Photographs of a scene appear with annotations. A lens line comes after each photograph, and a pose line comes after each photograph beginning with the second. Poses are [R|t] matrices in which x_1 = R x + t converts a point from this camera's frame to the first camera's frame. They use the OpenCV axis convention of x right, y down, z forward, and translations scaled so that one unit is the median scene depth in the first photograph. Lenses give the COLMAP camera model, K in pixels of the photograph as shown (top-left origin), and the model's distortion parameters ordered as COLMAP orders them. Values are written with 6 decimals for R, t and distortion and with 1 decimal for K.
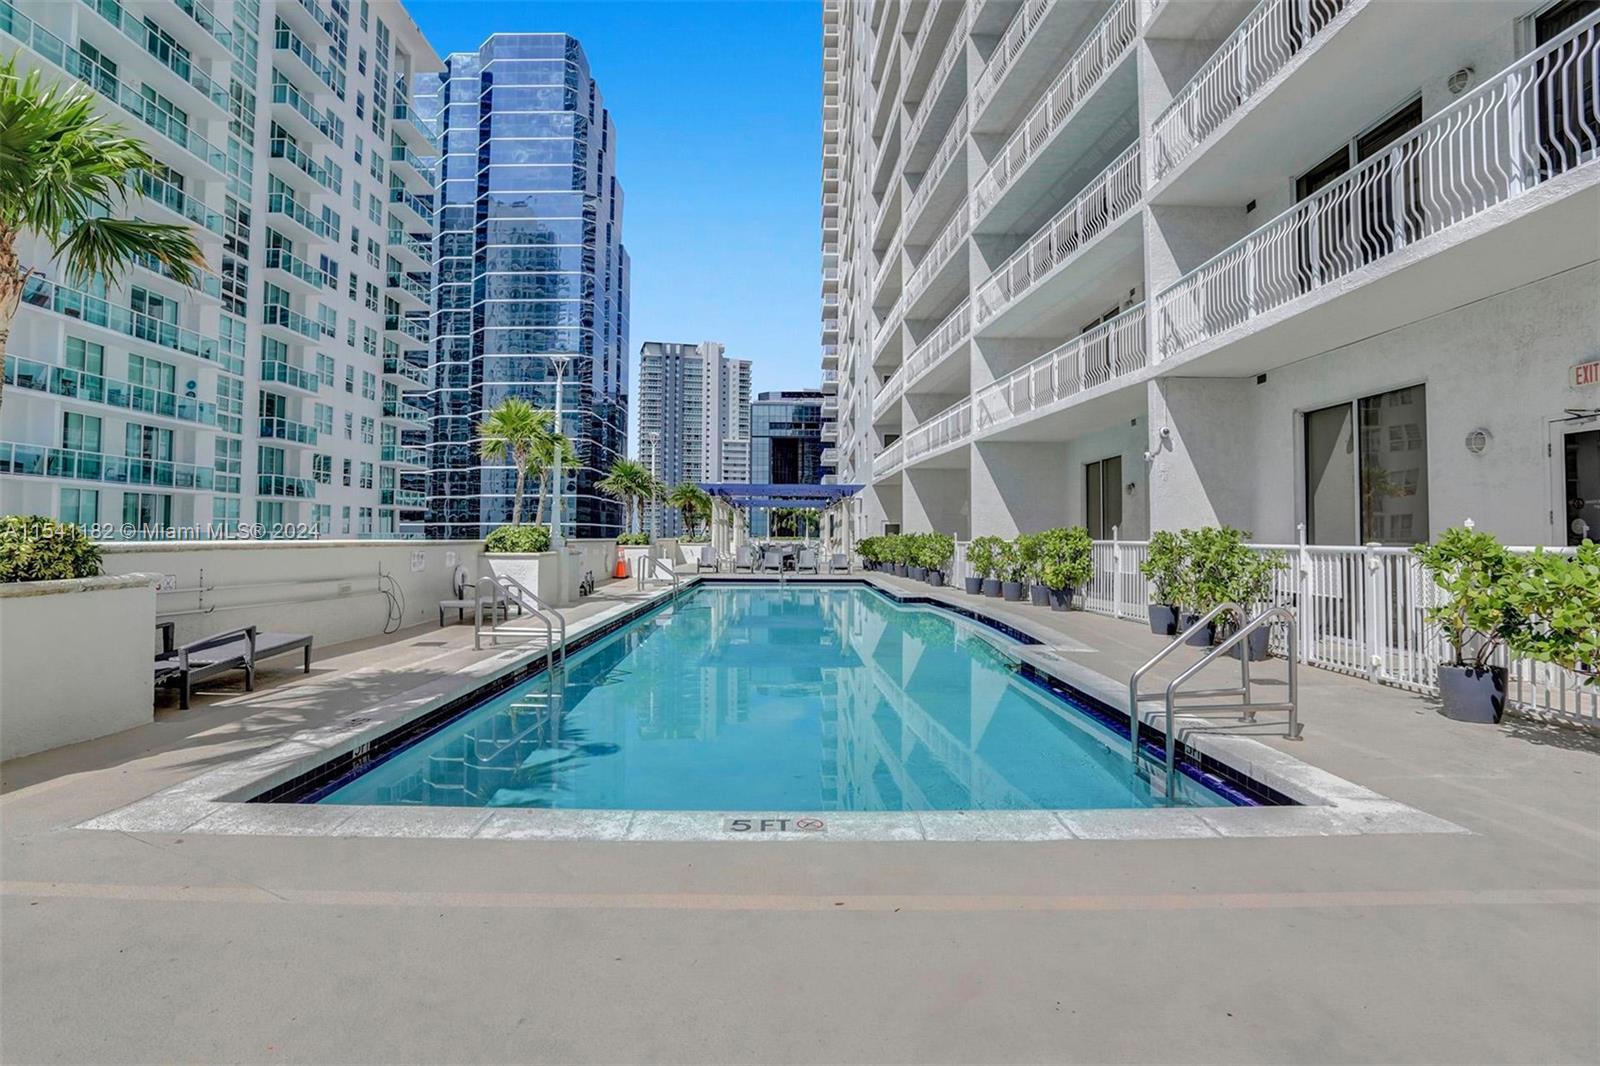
lens RADIAL K [[831.2, 0, 824.6], [0, 831.2, 490.8], [0, 0, 1]] dist [-0.040349, 0.000747]
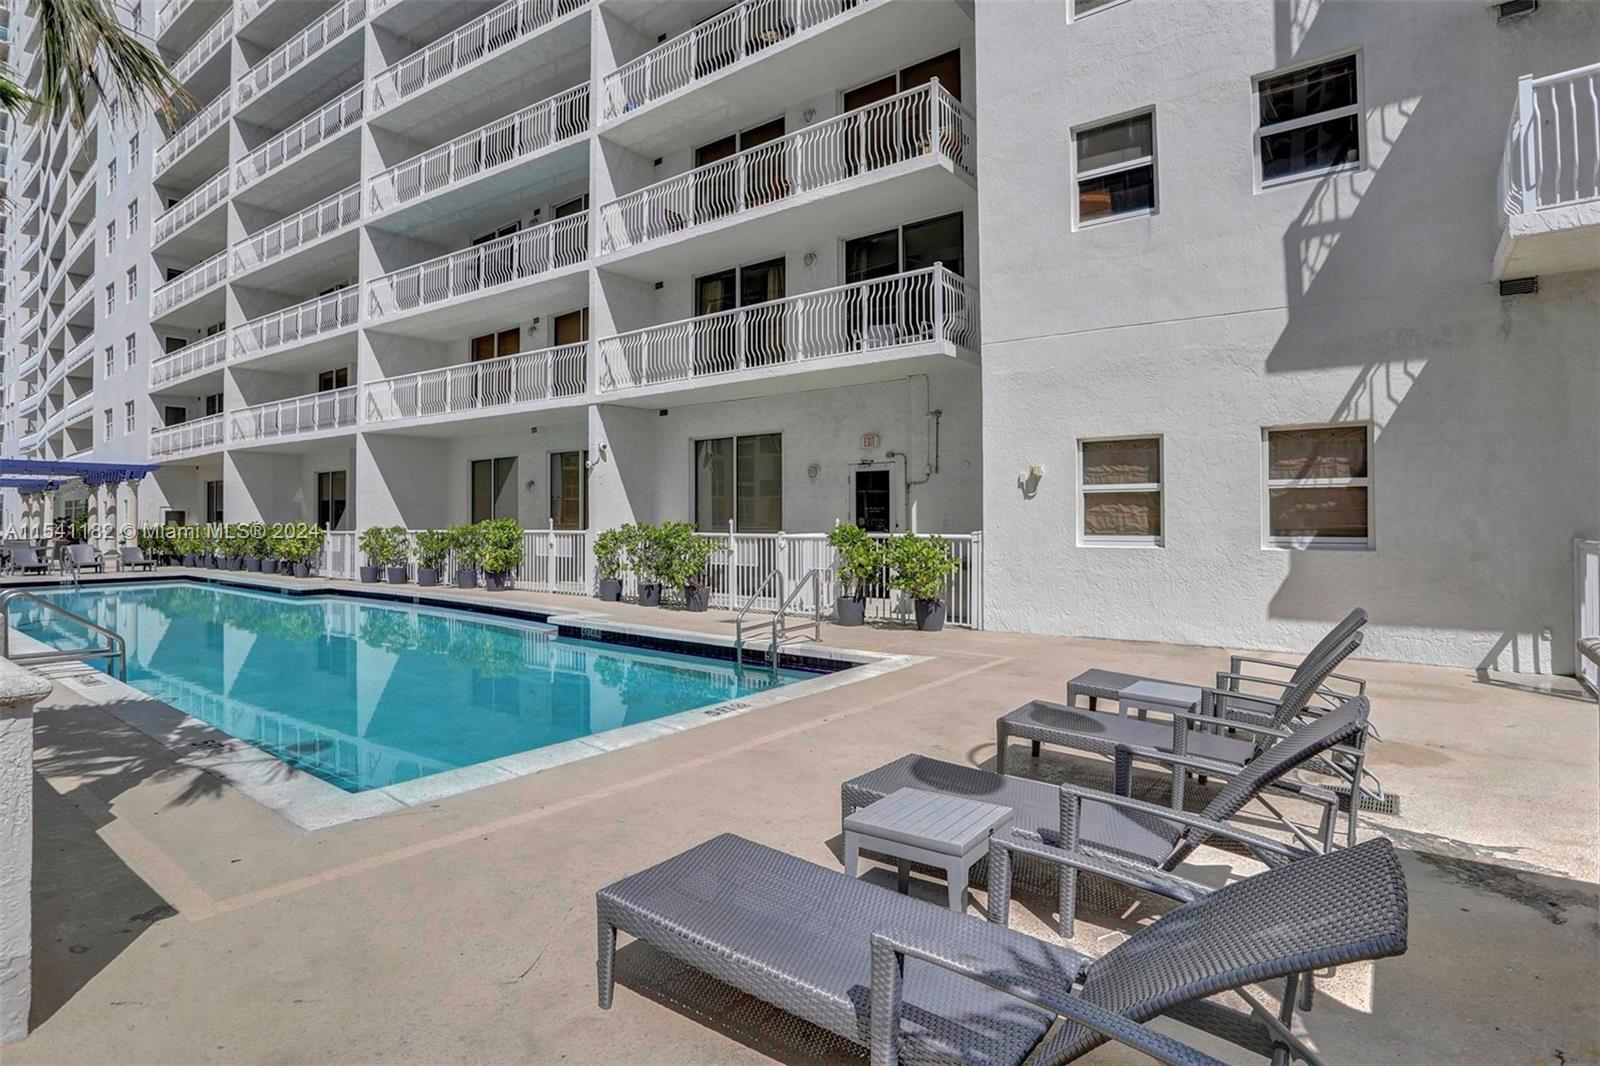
lens RADIAL K [[814.5, 0, 788.2], [0, 814.5, 508.2], [0, 0, 1]] dist [-0.078763, 0.032412]
pose [[0.635370, 0.002807, 0.772203, -0.385844], [-0.035554, 0.999039, 0.025622, -0.017596], [-0.771389, -0.043735, 0.634860, -0.041754]]
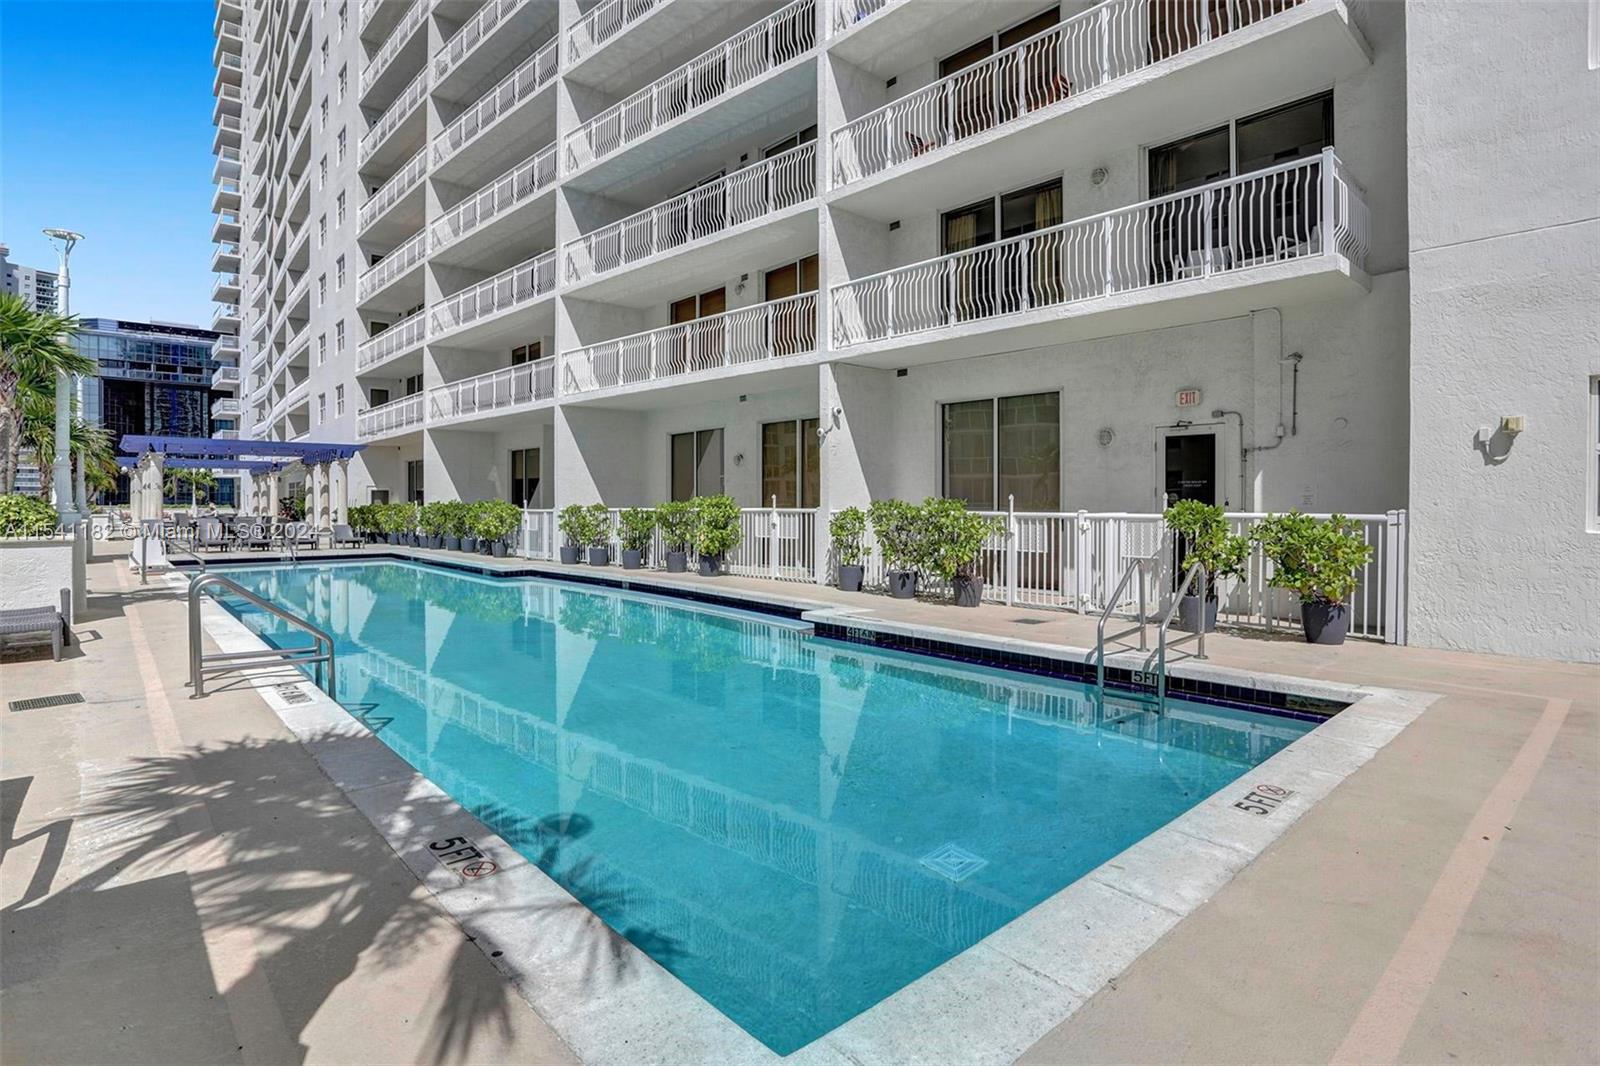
lens RADIAL K [[799.0, 0, 790.2], [0, 799.0, 513.8], [0, 0, 1]] dist [-0.092672, 0.043866]
pose [[0.761389, -0.014066, 0.648143, -0.336841], [-0.031987, 0.997732, 0.059228, 0.005149], [-0.647506, -0.065828, 0.759212, 0.206251]]
